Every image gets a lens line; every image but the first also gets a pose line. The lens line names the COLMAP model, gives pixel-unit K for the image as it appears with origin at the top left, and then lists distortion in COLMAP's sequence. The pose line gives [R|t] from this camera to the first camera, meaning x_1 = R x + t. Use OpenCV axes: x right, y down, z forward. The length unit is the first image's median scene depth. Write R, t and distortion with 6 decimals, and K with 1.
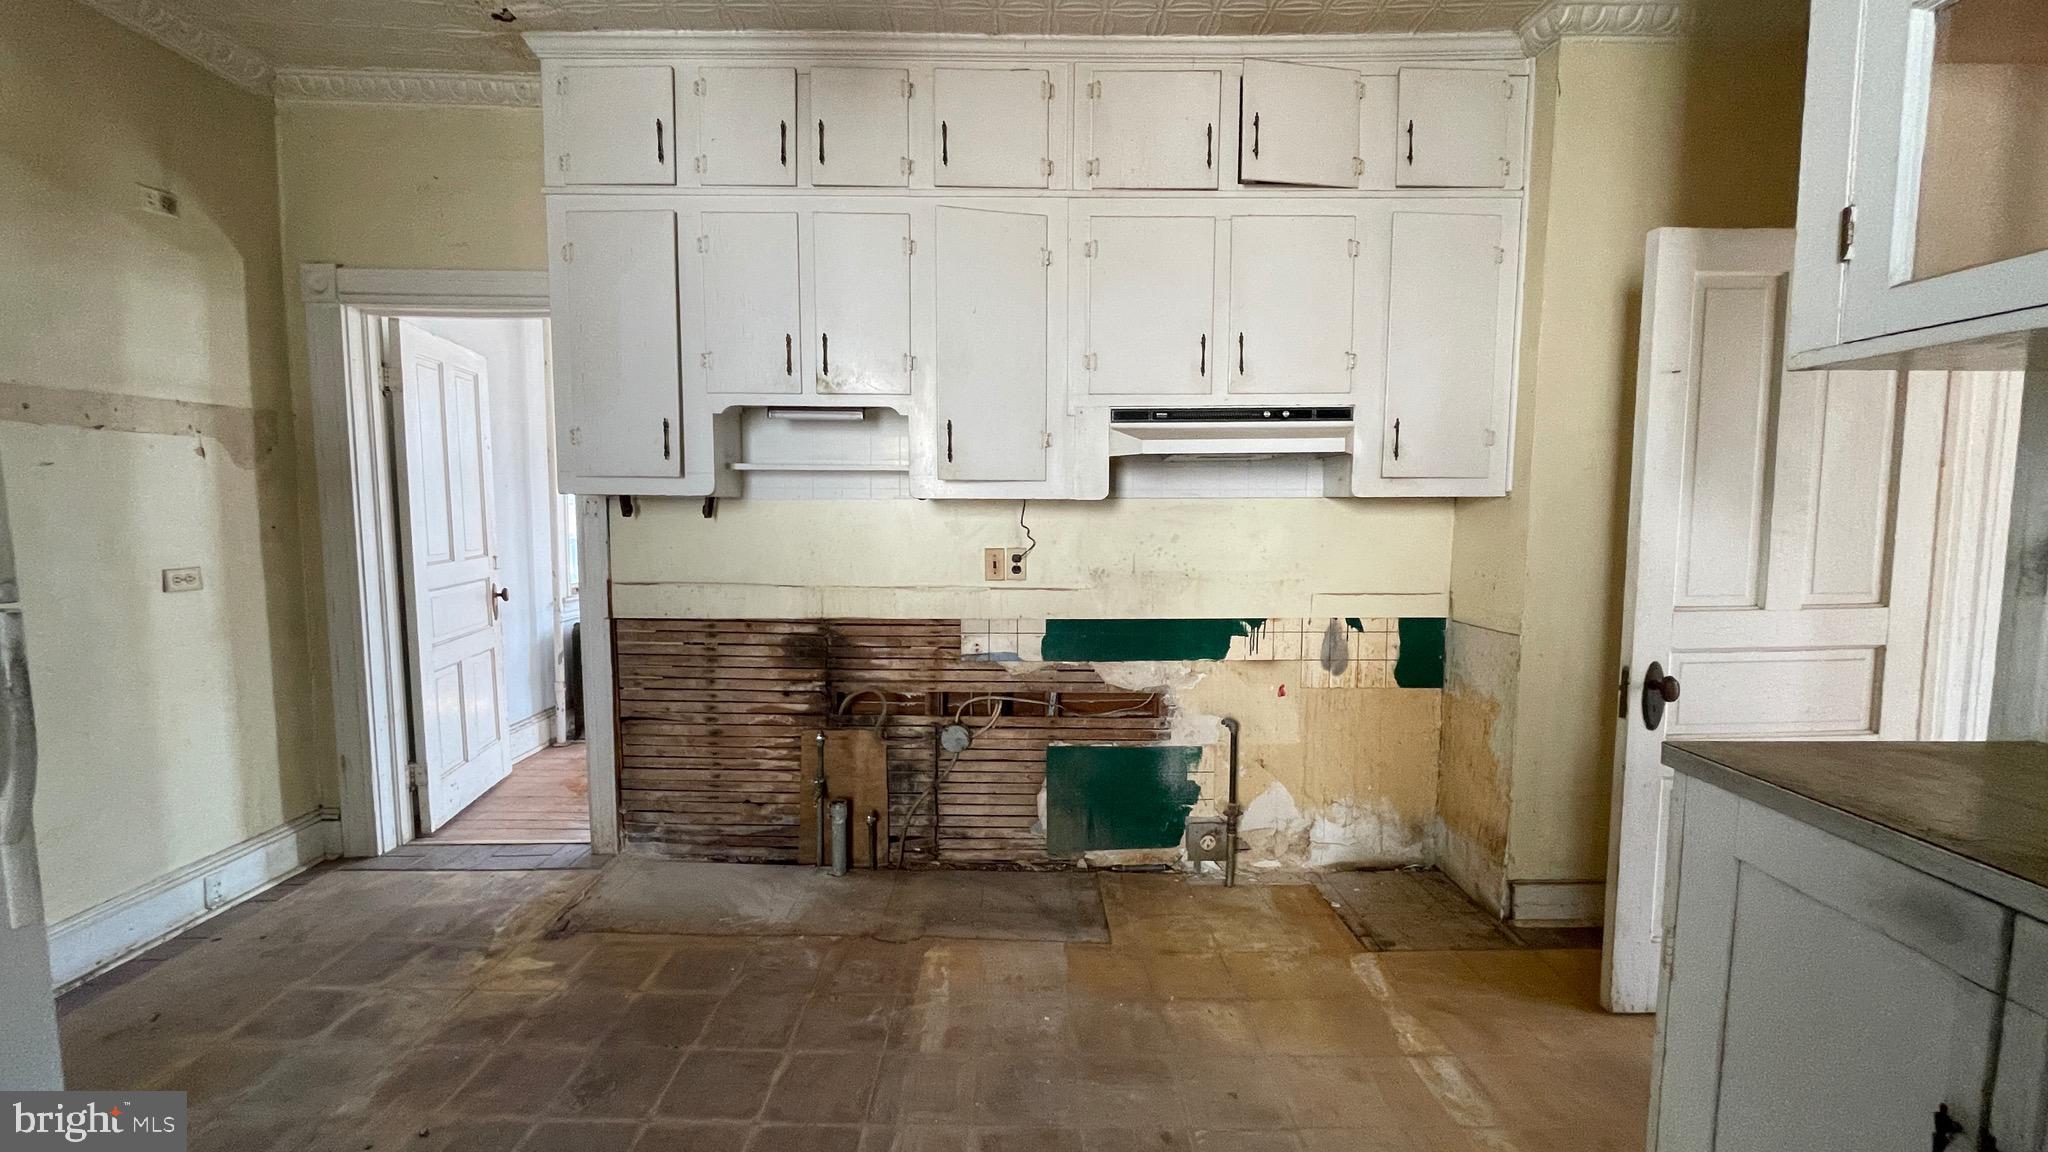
lens RADIAL K [[828.1, 0, 1022.2], [0, 828.1, 577.8], [0, 0, 1]] dist [-0.000299, 0.000181]
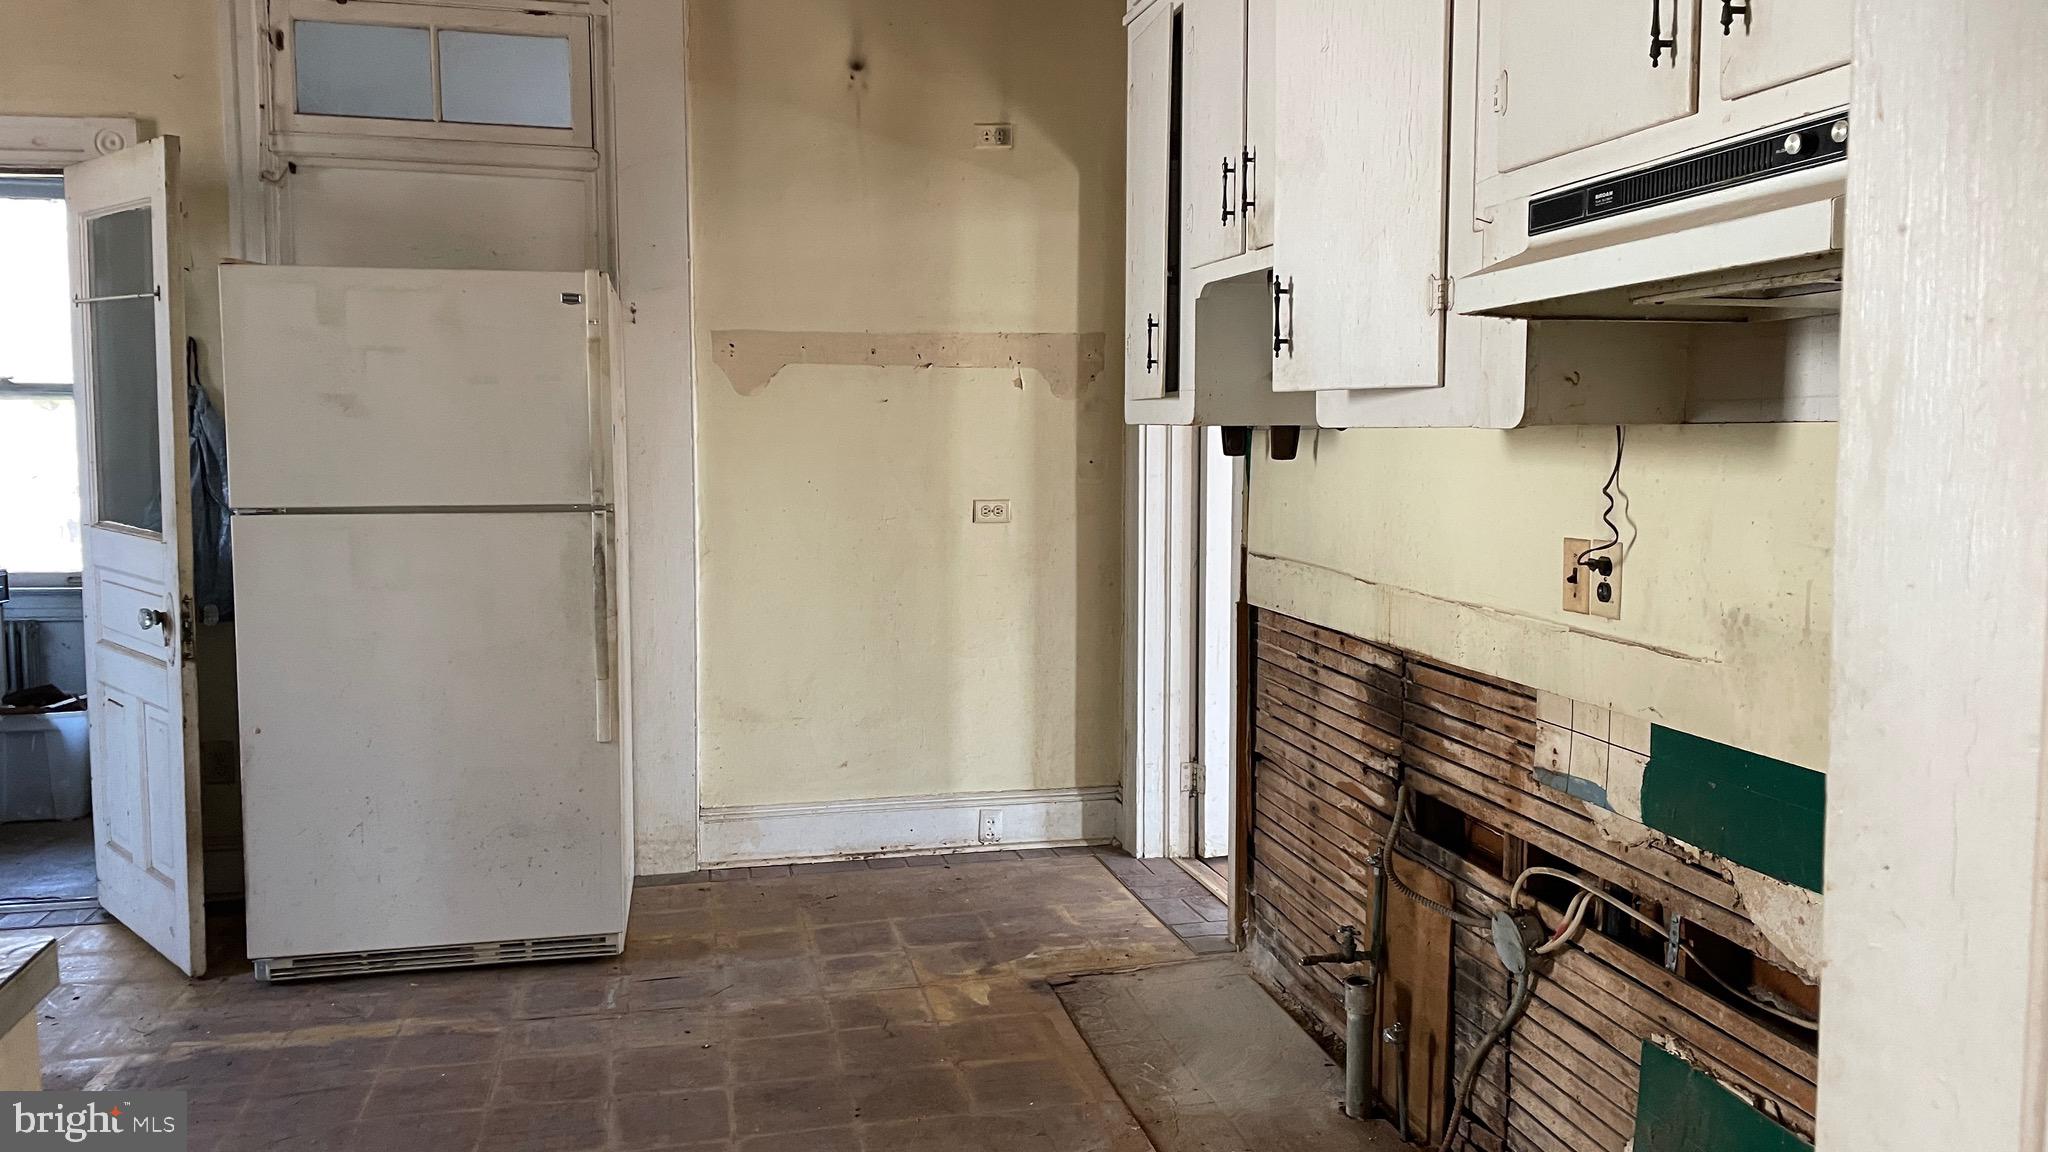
lens RADIAL K [[1548.7, 0, 1025.9], [0, 1548.7, 566.1], [0, 0, 1]] dist [0.129616, -0.159701]
pose [[0.219842, 0.083359, -0.971968, 0.708495], [-0.088802, 0.993916, 0.065156, -0.049430], [0.971485, 0.071989, 0.225907, 0.526684]]
